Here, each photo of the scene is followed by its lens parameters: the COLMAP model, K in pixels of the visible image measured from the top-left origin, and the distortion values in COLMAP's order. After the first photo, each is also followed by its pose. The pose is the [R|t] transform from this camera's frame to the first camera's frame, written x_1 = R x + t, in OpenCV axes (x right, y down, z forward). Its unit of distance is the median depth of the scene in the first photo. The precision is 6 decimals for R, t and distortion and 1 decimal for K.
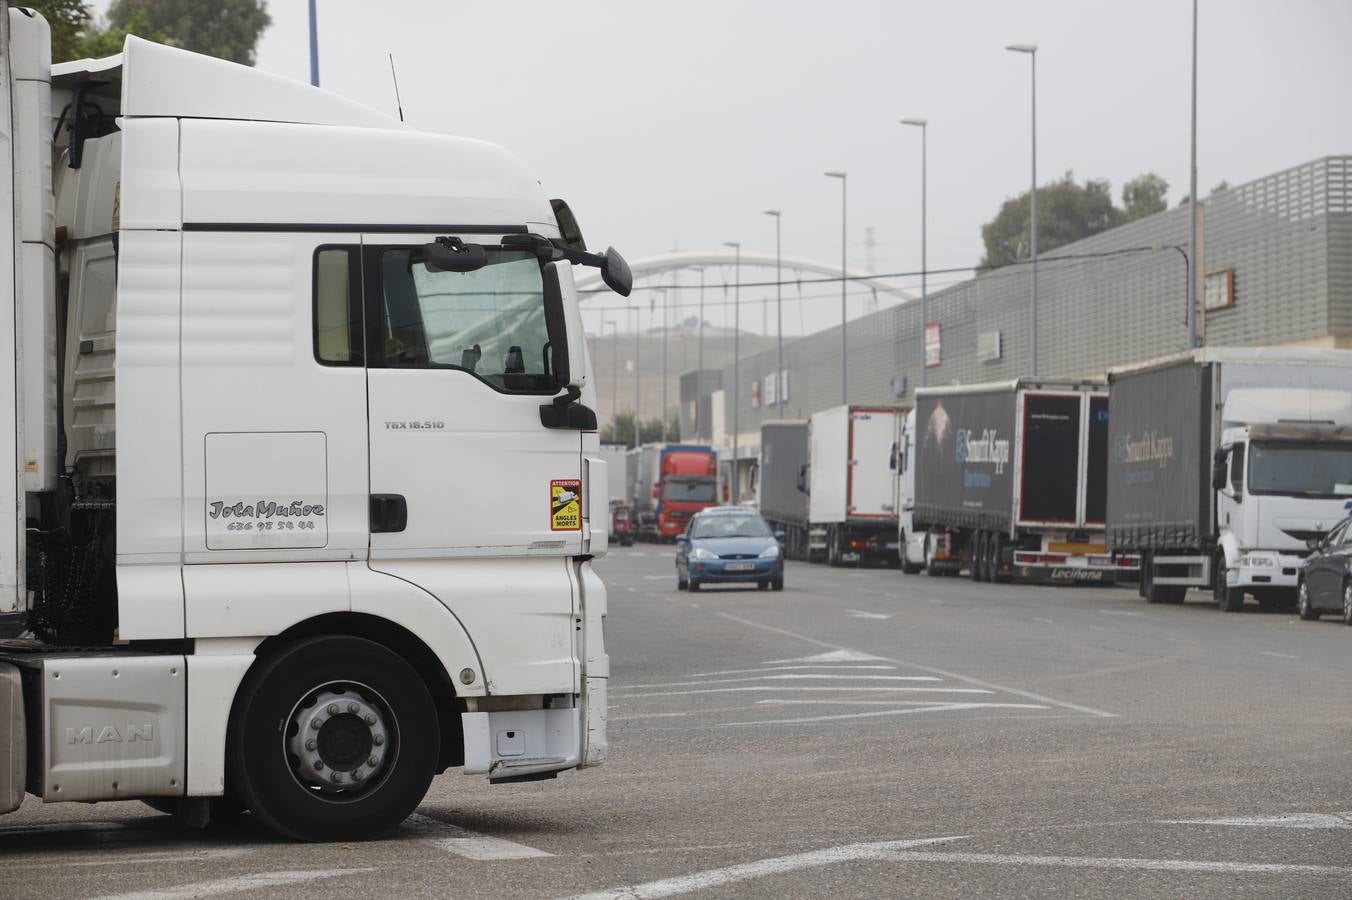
lens RADIAL K [[5076.6, 0, 676.0], [0, 5076.6, 450.0], [0, 0, 1]] dist [0.112640, 6.468560]
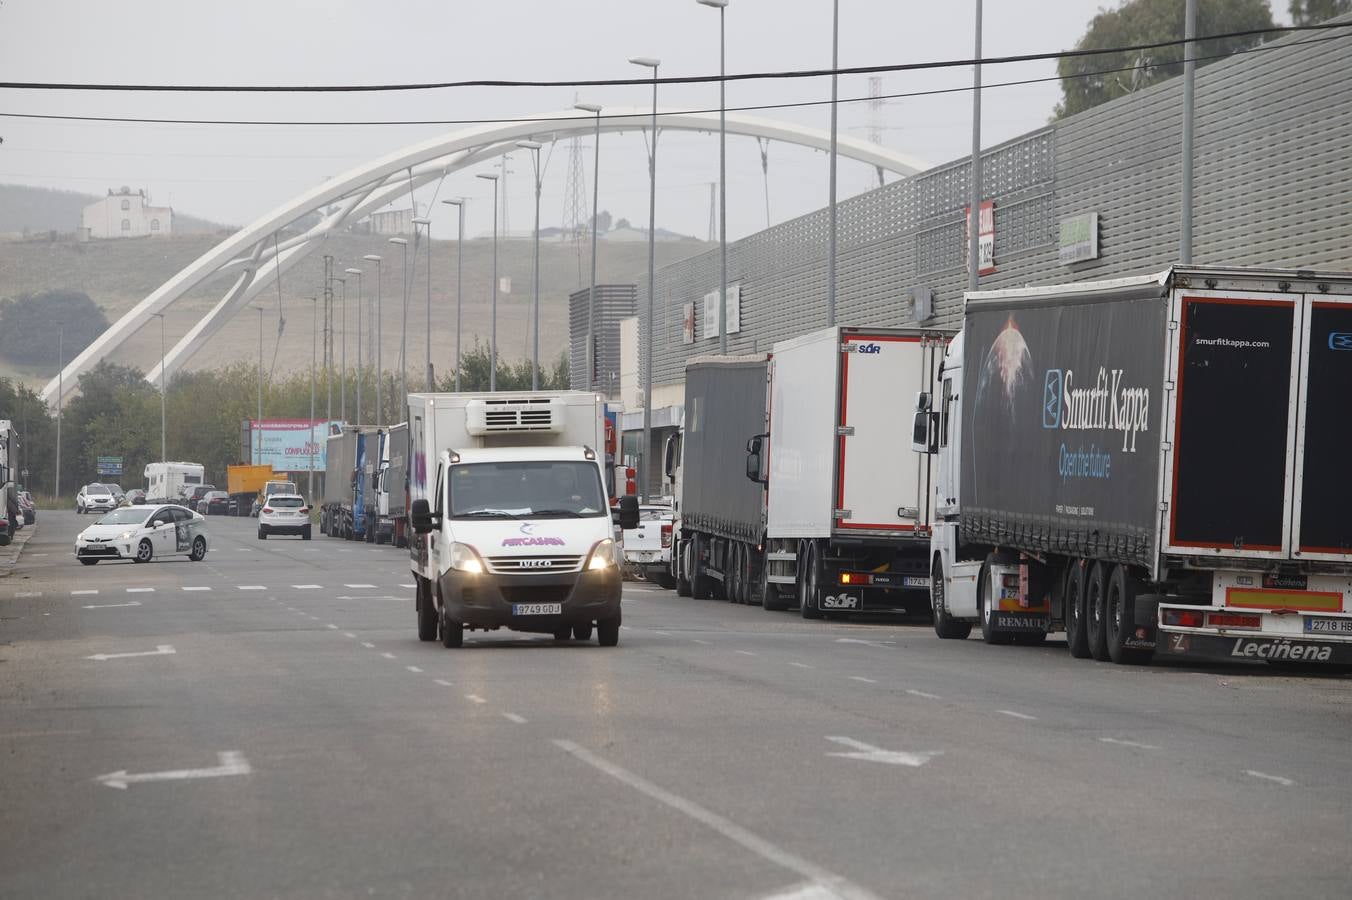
lens RADIAL K [[7711.5, 0, 676.0], [0, 7711.5, 450.0], [0, 0, 1]] dist [1.533544, 29.192629]
pose [[0.999857, 0.010728, 0.013064, 0.005386], [-0.010786, 0.999932, 0.004366, 0.001095], [-0.013016, -0.004506, 0.999905, 0.159356]]
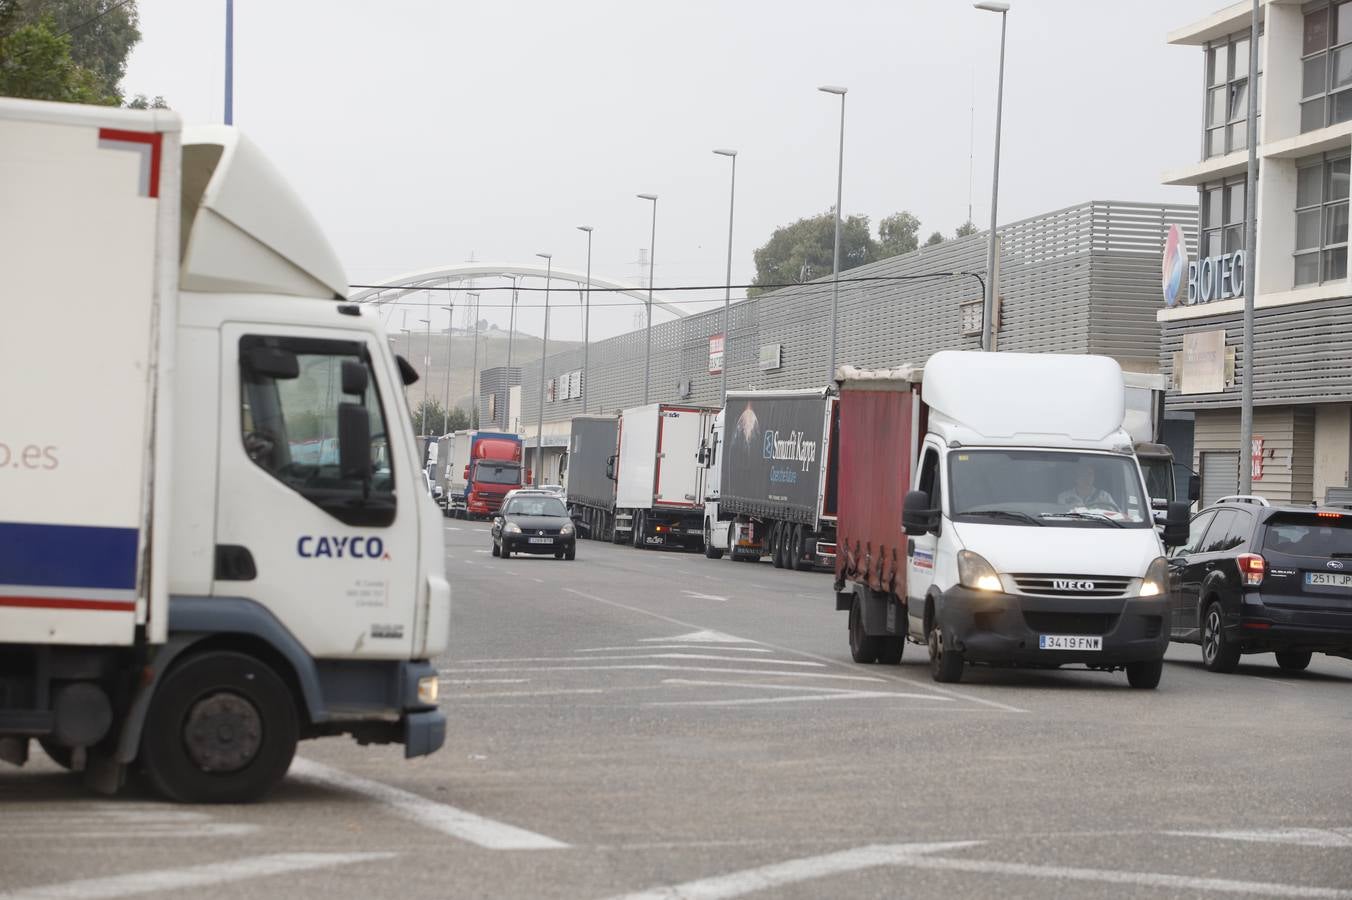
lens RADIAL K [[4463.1, 0, 676.0], [0, 4463.1, 450.0], [0, 0, 1]] dist [-0.039920, 3.027308]
pose [[0.997862, 0.044630, 0.047751, -0.008316], [-0.044721, 0.998999, 0.000837, 0.000335], [-0.047666, -0.002971, 0.998859, 0.024438]]
